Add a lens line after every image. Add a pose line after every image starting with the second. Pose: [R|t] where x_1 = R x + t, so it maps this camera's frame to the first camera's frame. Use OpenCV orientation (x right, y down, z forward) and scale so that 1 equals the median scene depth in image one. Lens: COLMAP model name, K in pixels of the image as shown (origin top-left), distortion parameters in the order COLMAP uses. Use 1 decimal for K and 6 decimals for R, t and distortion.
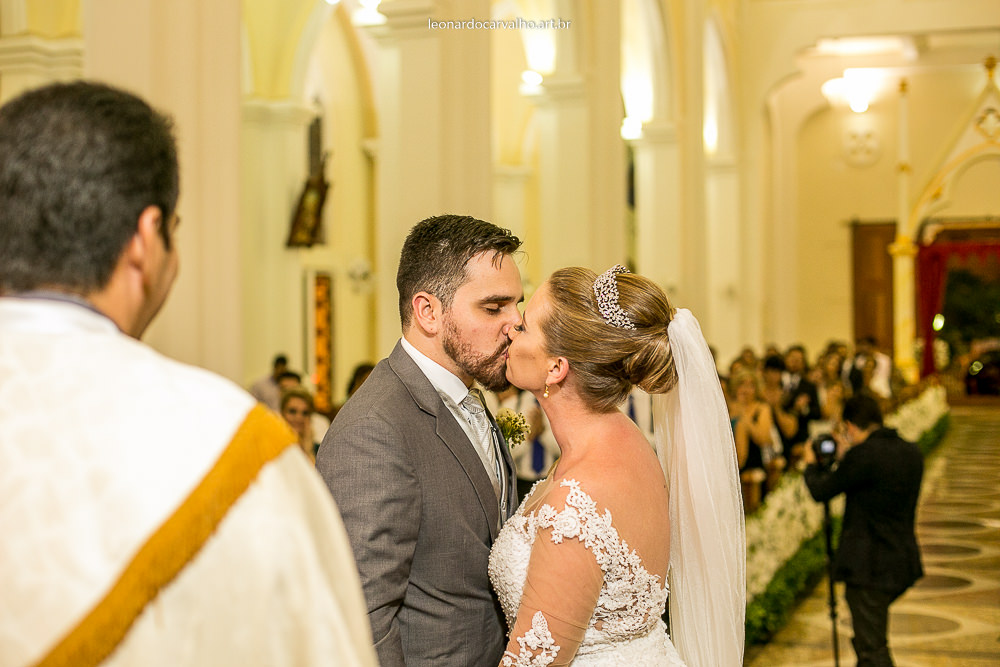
lens RADIAL K [[1454.5, 0, 500.0], [0, 1454.5, 333.5], [0, 0, 1]] dist [-0.126259, -0.021317]
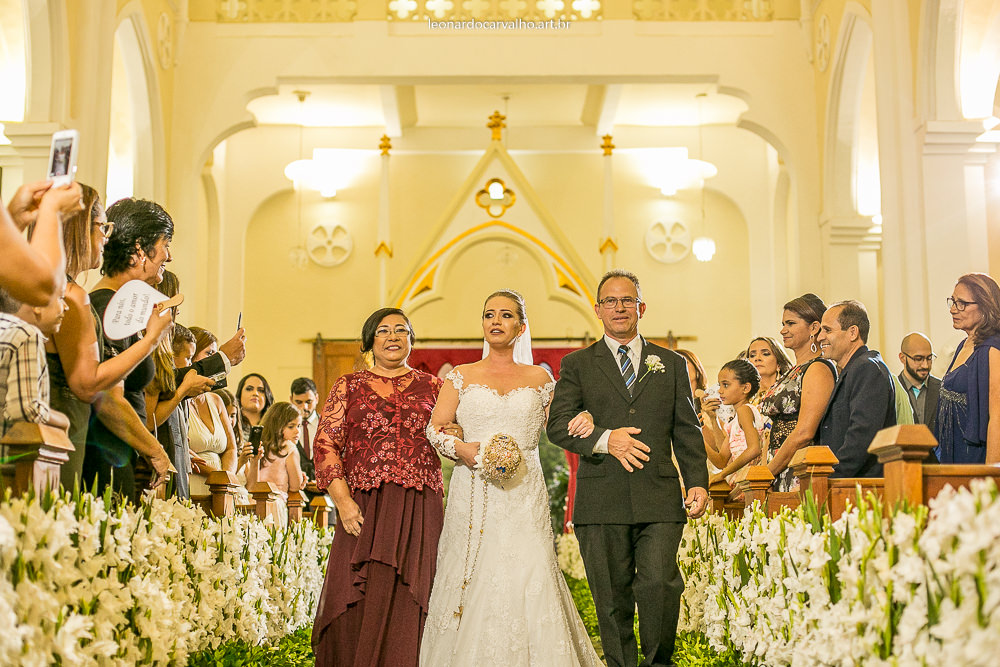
lens RADIAL K [[1495.5, 0, 500.0], [0, 1495.5, 333.5], [0, 0, 1]] dist [-0.126259, 0.075377]
pose [[0.936455, 0.046512, 0.347691, 0.064594], [0.003516, 0.989876, -0.141889, 0.042310], [-0.350771, 0.134095, 0.926811, 0.246523]]
